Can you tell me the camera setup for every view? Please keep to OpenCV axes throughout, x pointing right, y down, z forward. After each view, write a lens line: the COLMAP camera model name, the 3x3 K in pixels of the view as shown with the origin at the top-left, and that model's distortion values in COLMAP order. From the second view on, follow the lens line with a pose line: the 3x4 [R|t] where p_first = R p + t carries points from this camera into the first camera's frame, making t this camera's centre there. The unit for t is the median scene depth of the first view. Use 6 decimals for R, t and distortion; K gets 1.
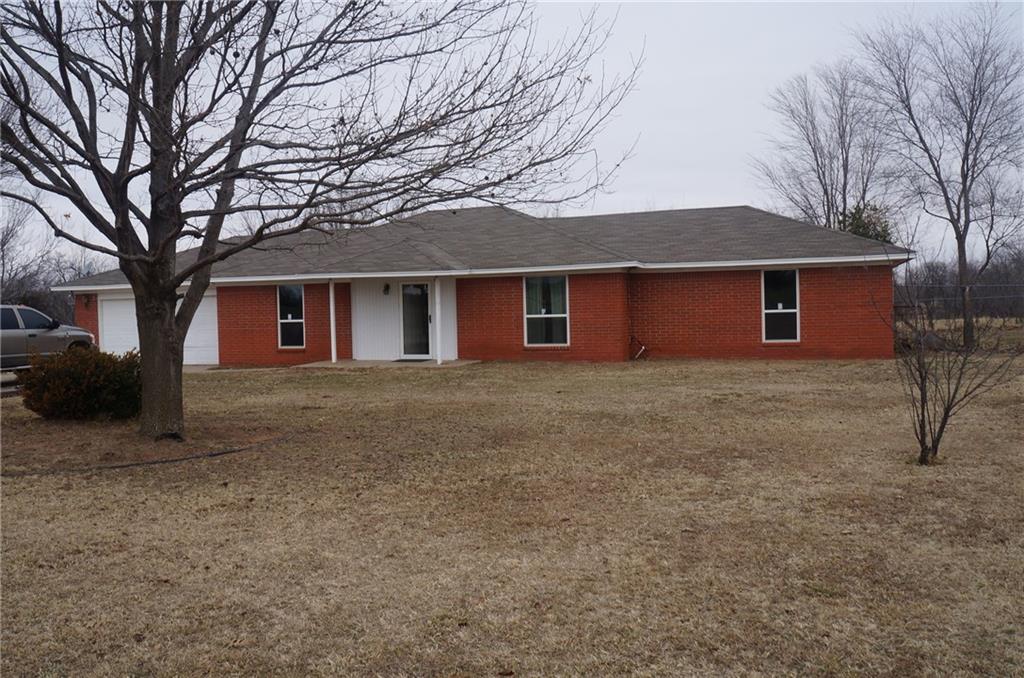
lens RADIAL K [[949.8, 0, 508.5], [0, 949.8, 331.2], [0, 0, 1]] dist [-0.035700, 0.000000]
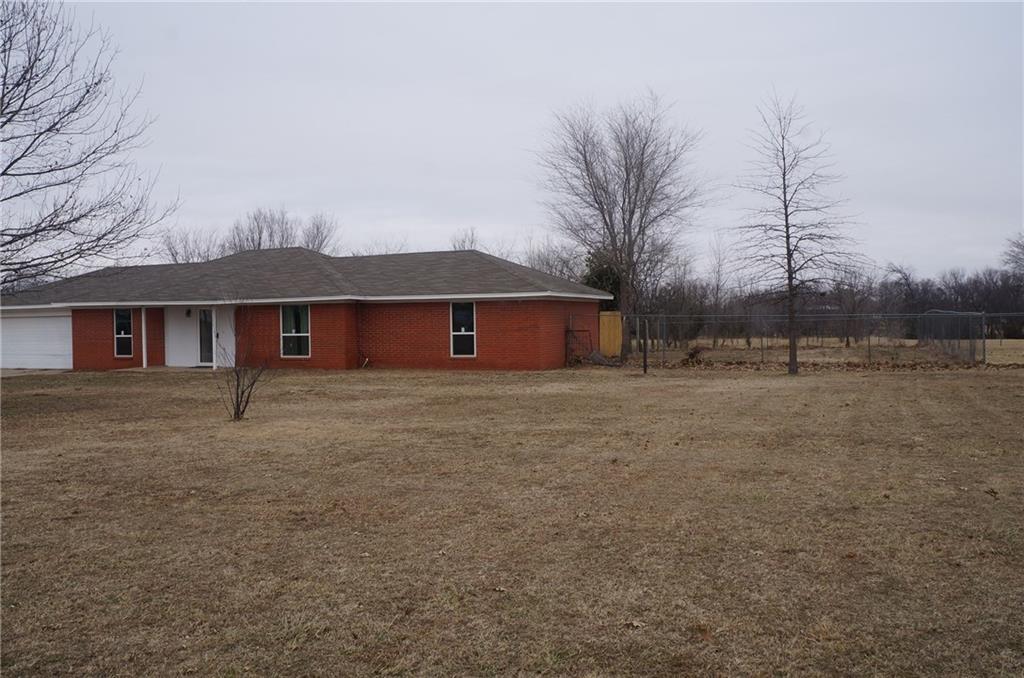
lens RADIAL K [[949.8, 0, 503.4], [0, 949.8, 336.8], [0, 0, 1]] dist [-0.035700, 0.000000]
pose [[0.999620, 0.011614, -0.024983, 0.362335], [-0.011783, 0.999909, -0.006614, -0.007963], [0.024904, 0.006906, 0.999666, -0.324333]]
